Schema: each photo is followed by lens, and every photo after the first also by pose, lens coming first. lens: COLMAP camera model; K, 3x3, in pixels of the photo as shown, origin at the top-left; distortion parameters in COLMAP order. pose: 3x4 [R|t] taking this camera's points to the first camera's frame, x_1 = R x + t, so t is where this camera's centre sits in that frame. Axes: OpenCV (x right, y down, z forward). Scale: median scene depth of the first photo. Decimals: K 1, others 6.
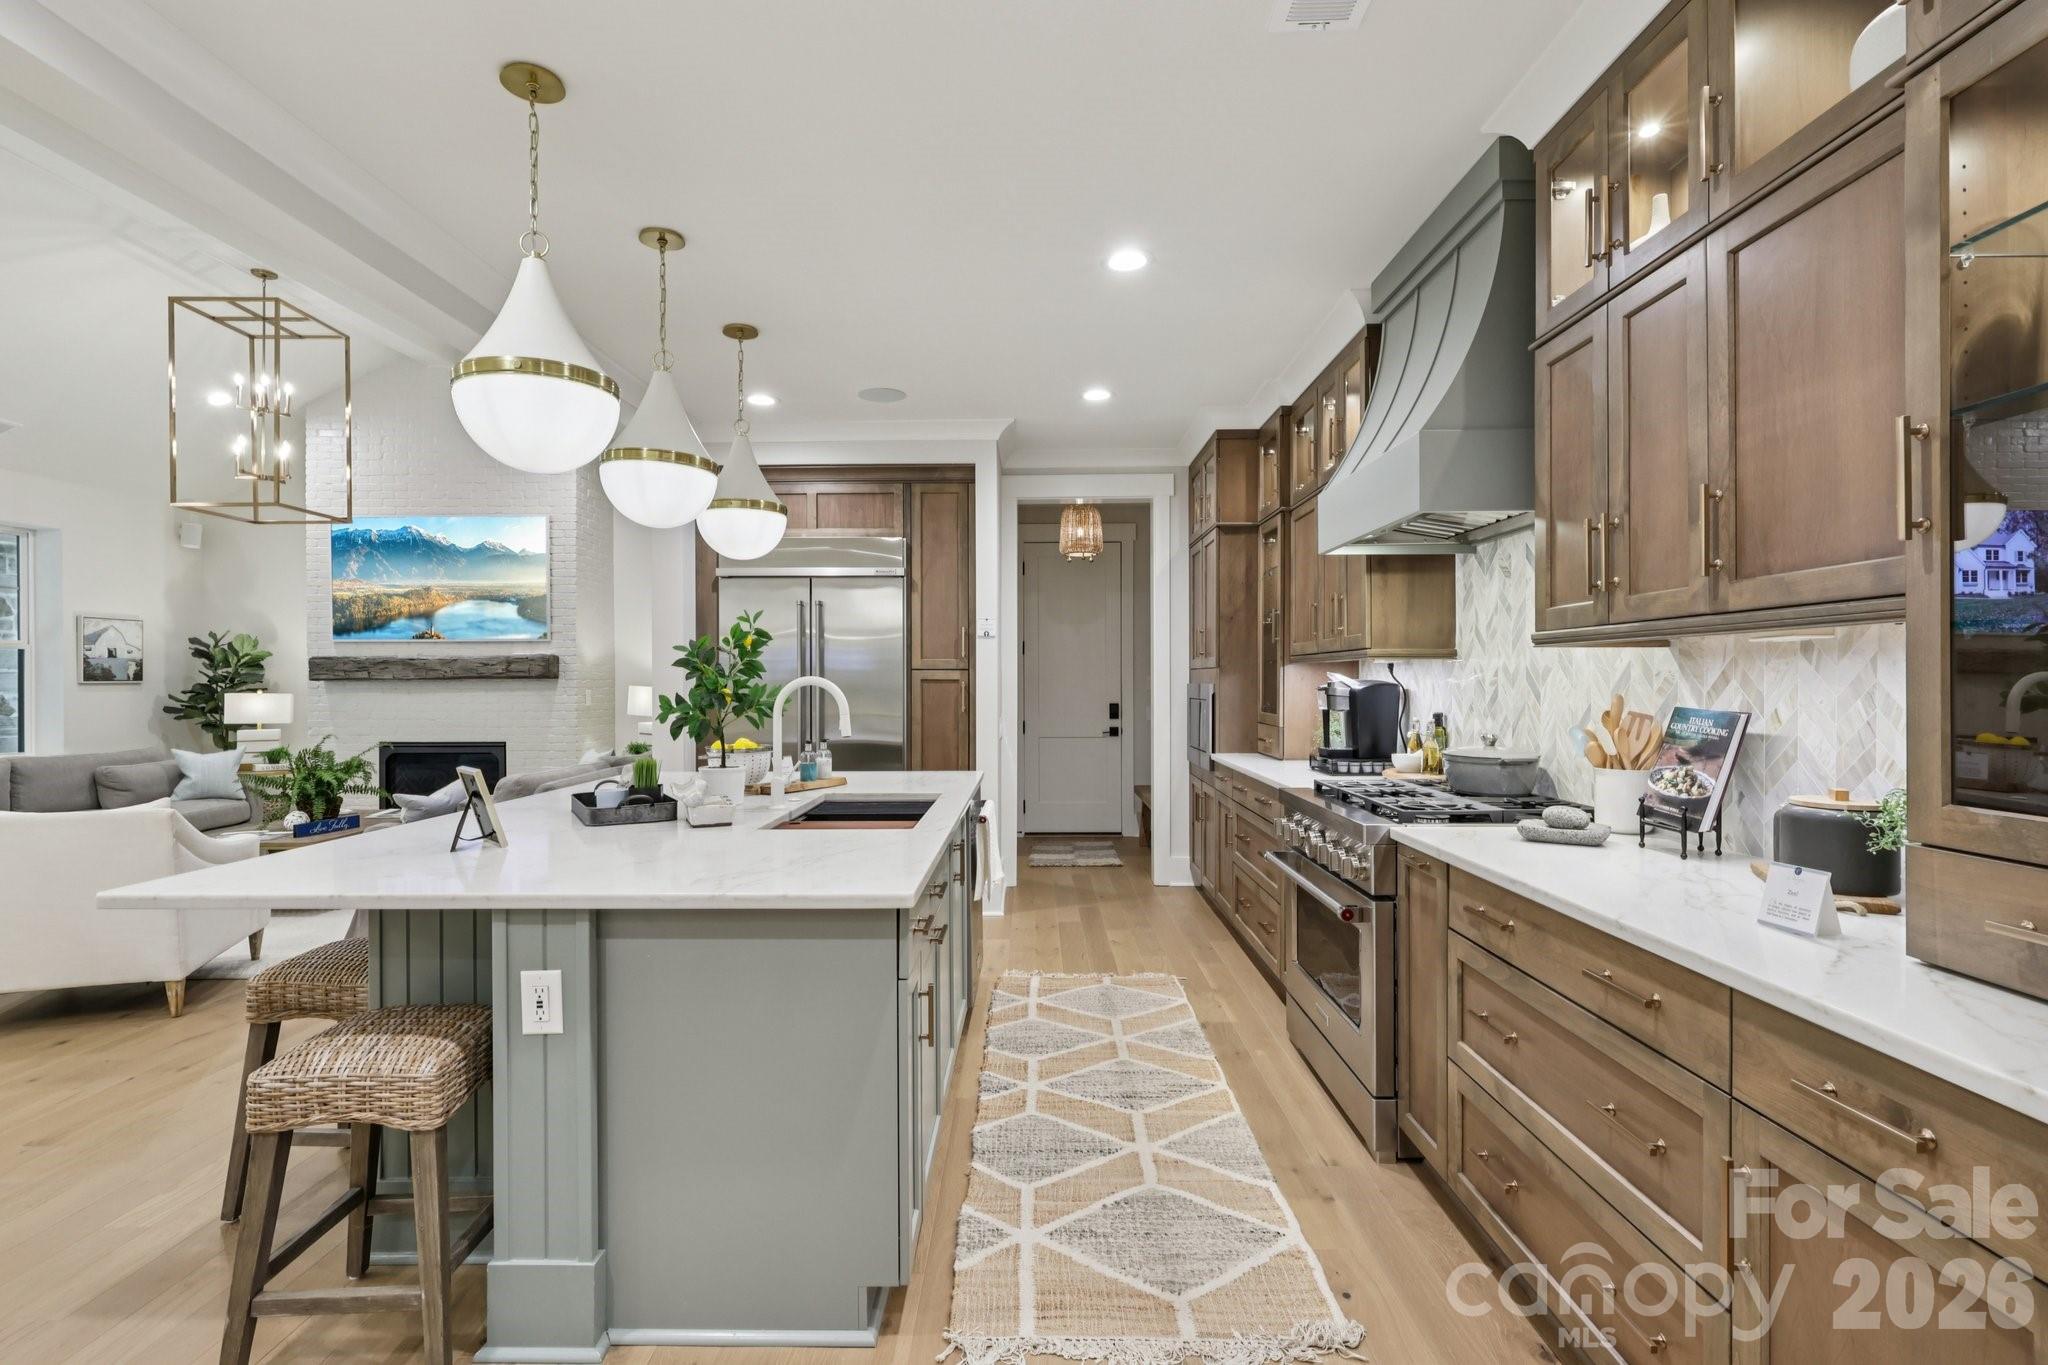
lens RADIAL K [[948.6, 0, 1020.6], [0, 948.6, 681.8], [0, 0, 1]] dist [-0.004120, 0.001743]
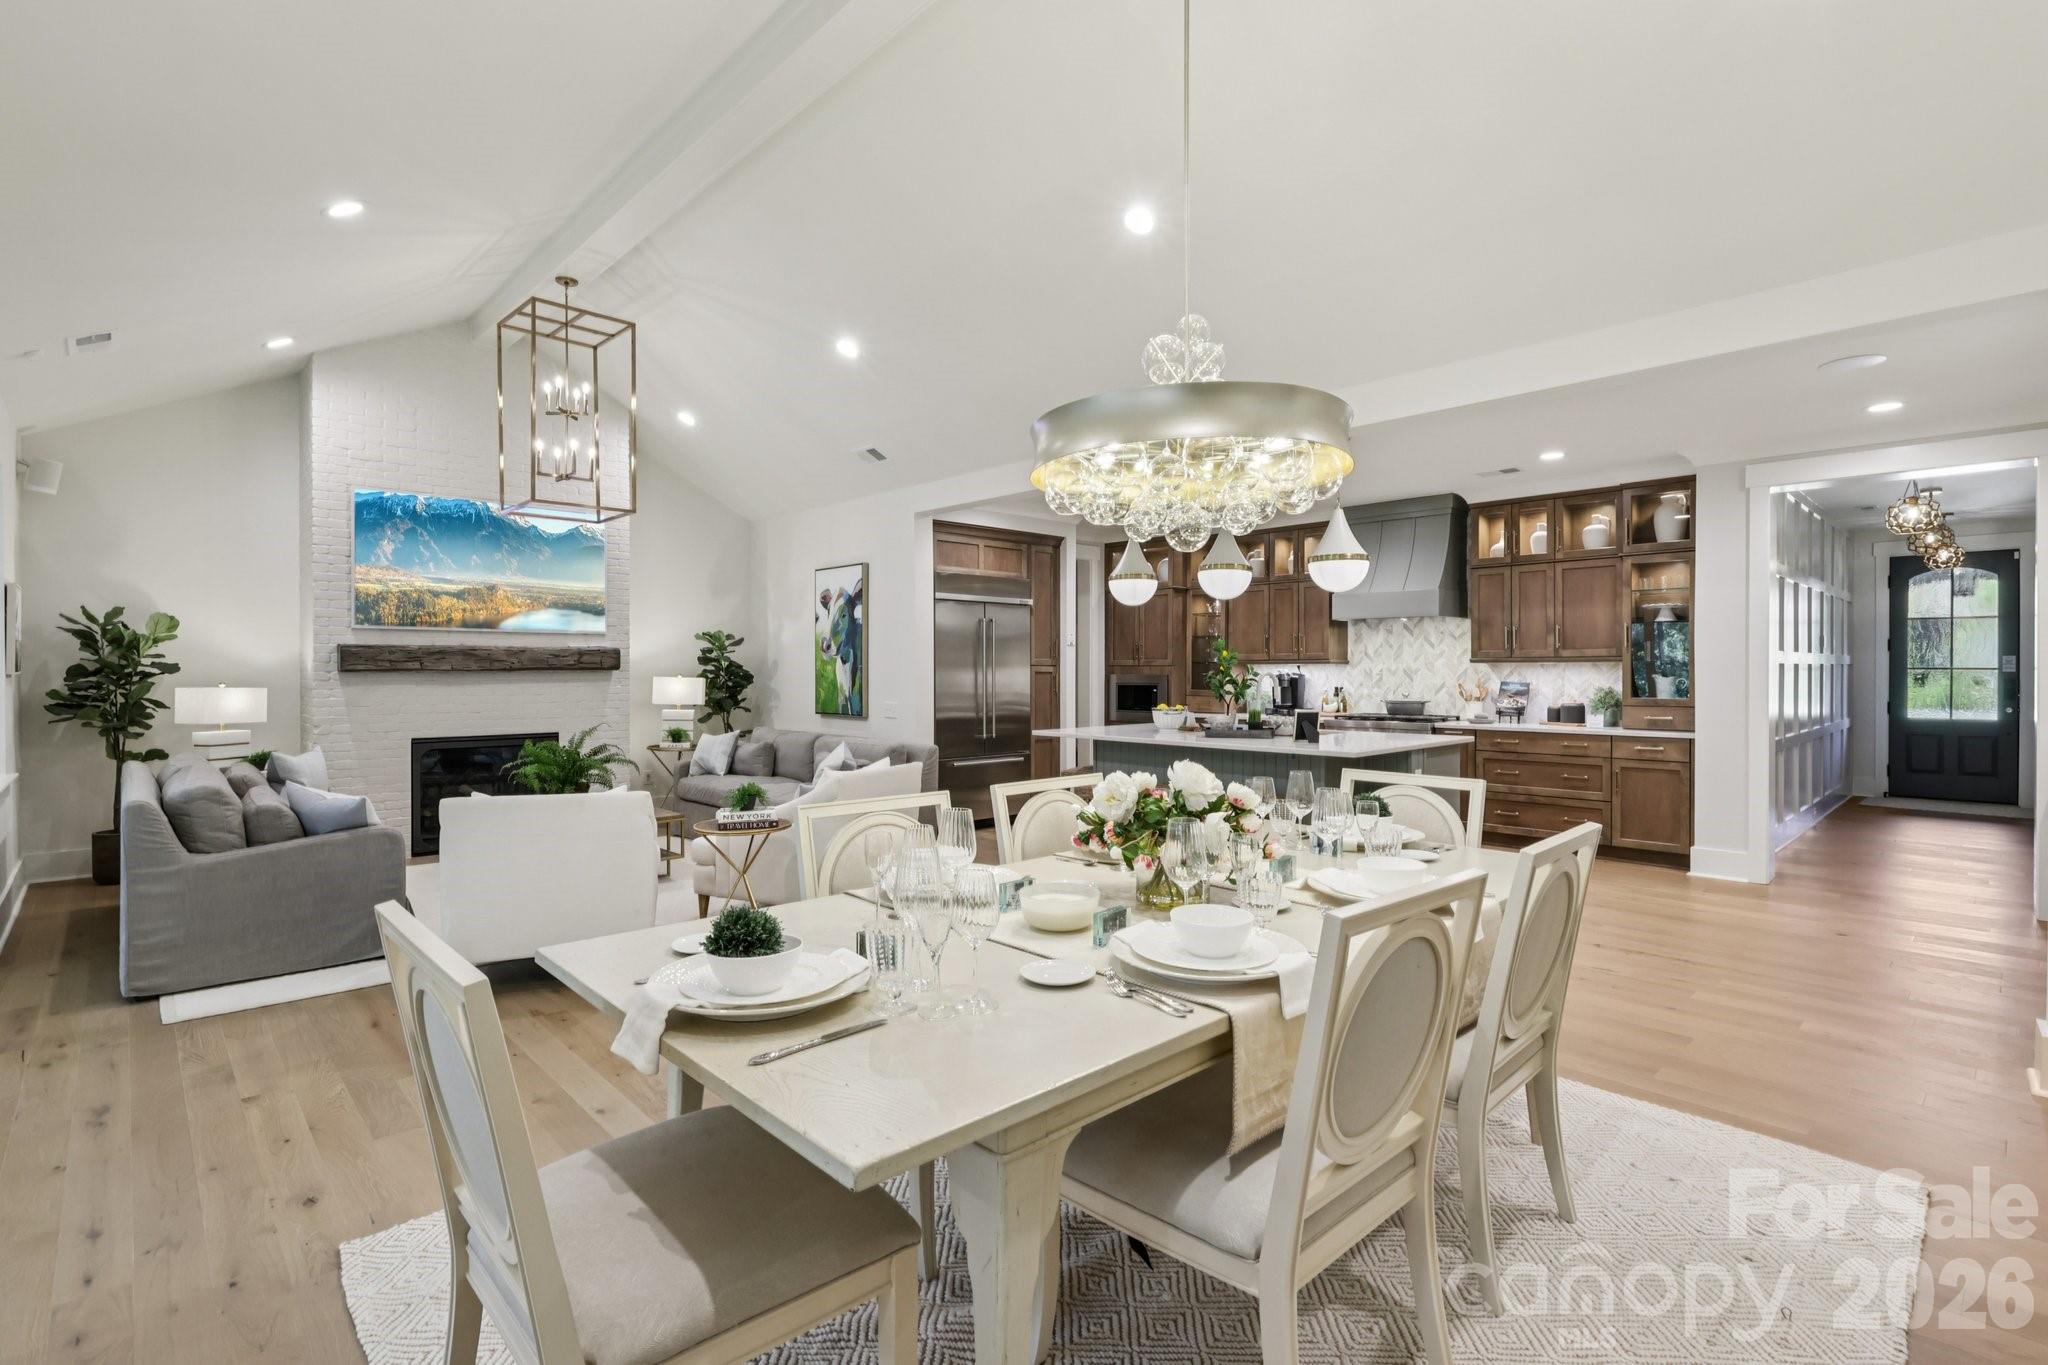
lens RADIAL K [[948.6, 0, 1021.9], [0, 948.6, 678.3], [0, 0, 1]] dist [-0.004120, 0.001743]
pose [[0.717208, -0.003016, 0.696853, -0.956725], [-0.001243, 0.999984, 0.005607, -0.000666], [-0.696858, -0.004888, 0.717192, -0.077580]]
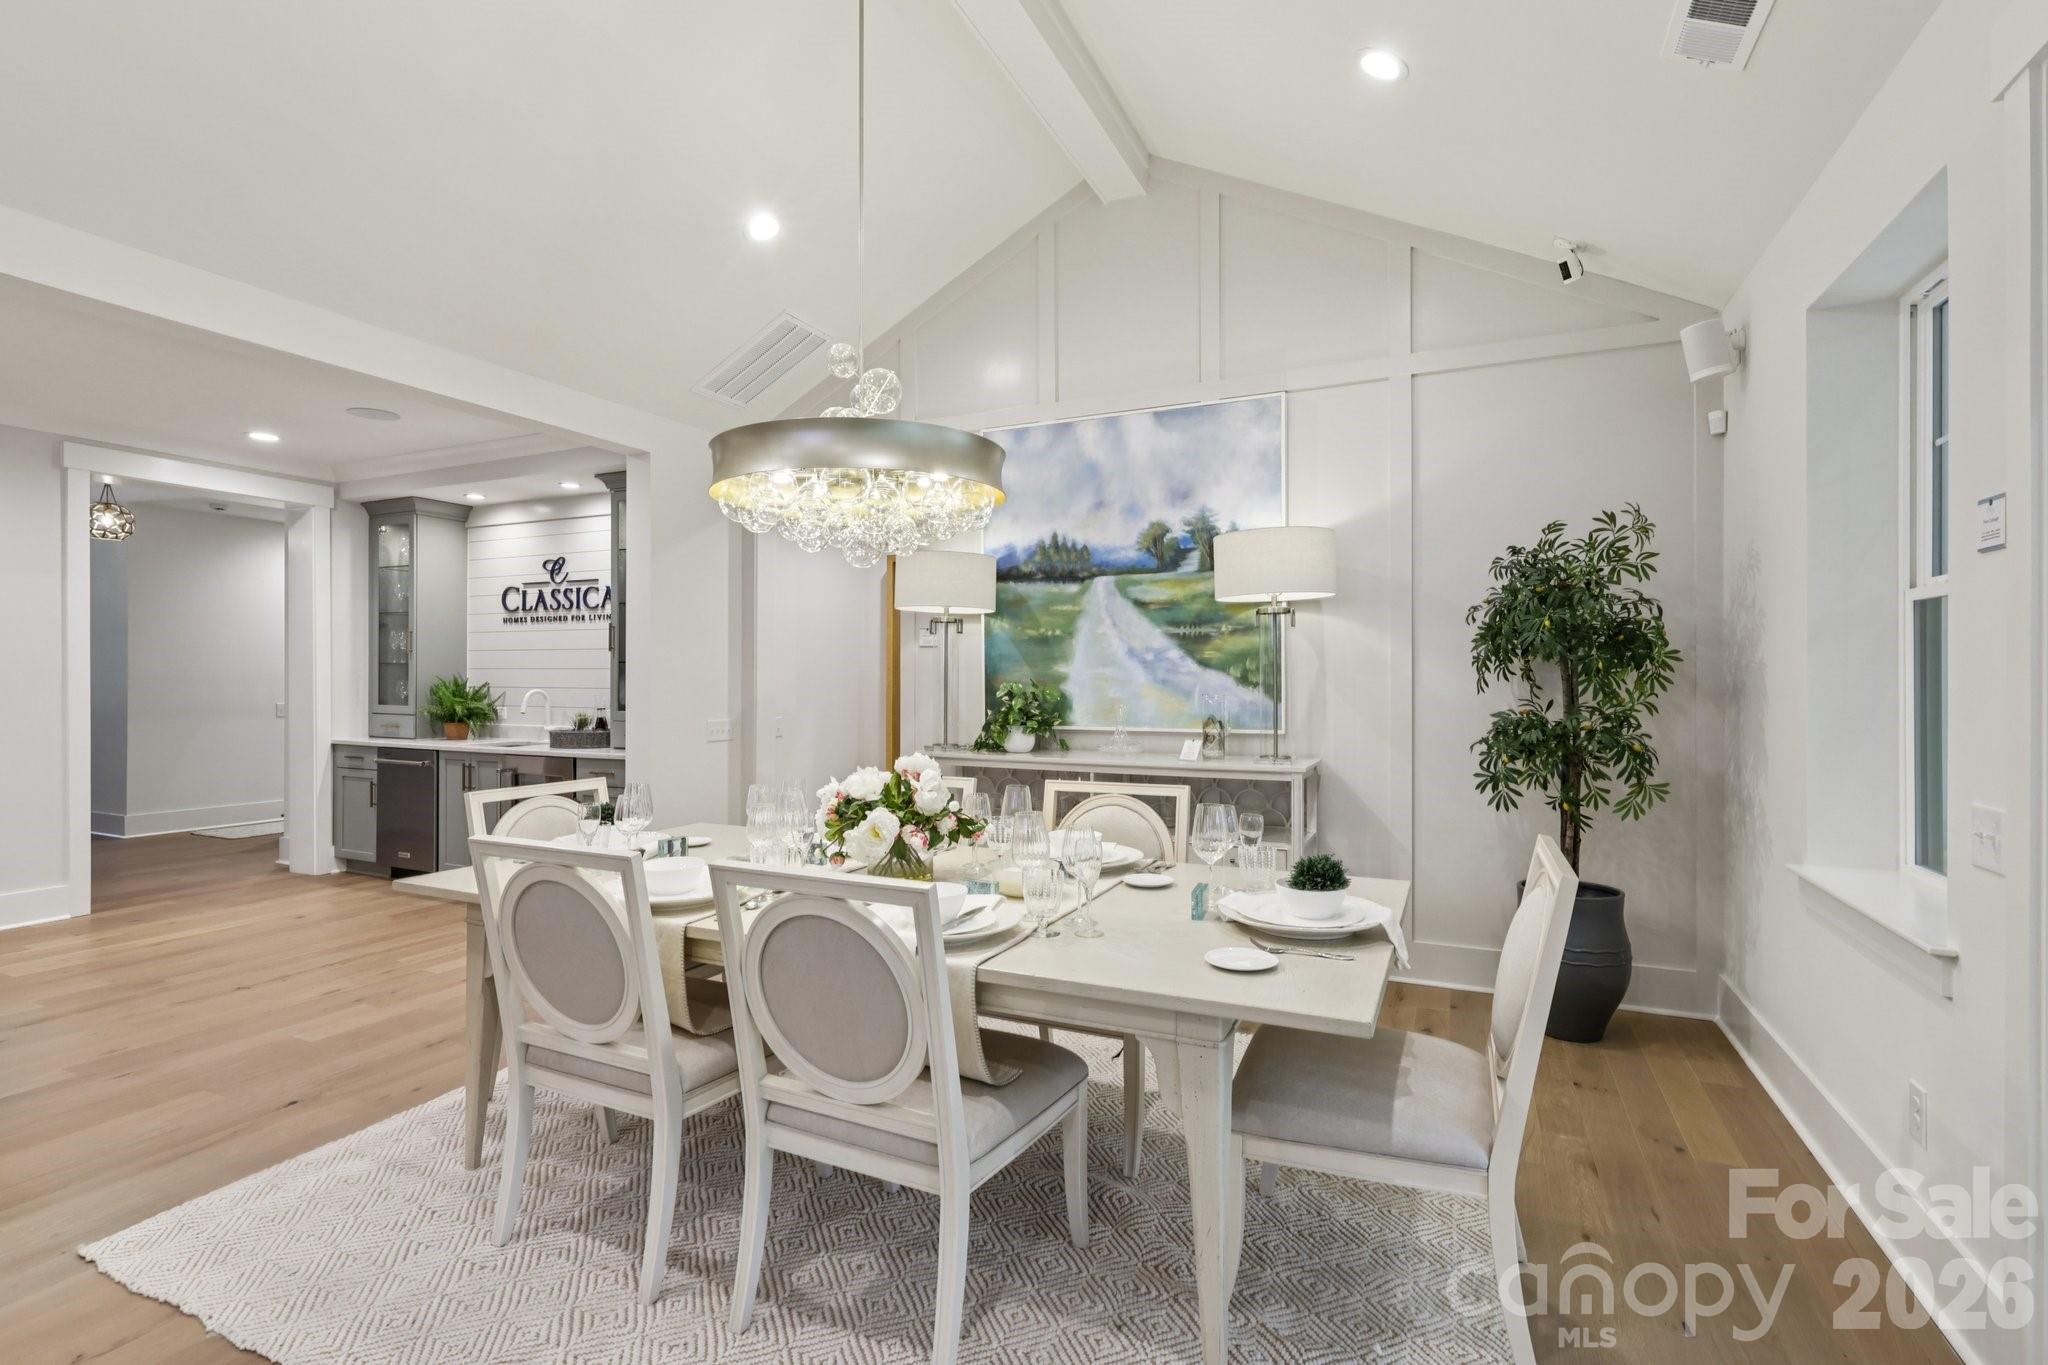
lens RADIAL K [[948.6, 0, 1021.2], [0, 948.6, 677.2], [0, 0, 1]] dist [-0.004120, 0.001743]
pose [[-0.912659, 0.000164, 0.408721, -0.883026], [0.001061, 0.999997, 0.001969, -0.004298], [-0.408720, 0.002231, -0.912657, 0.463529]]
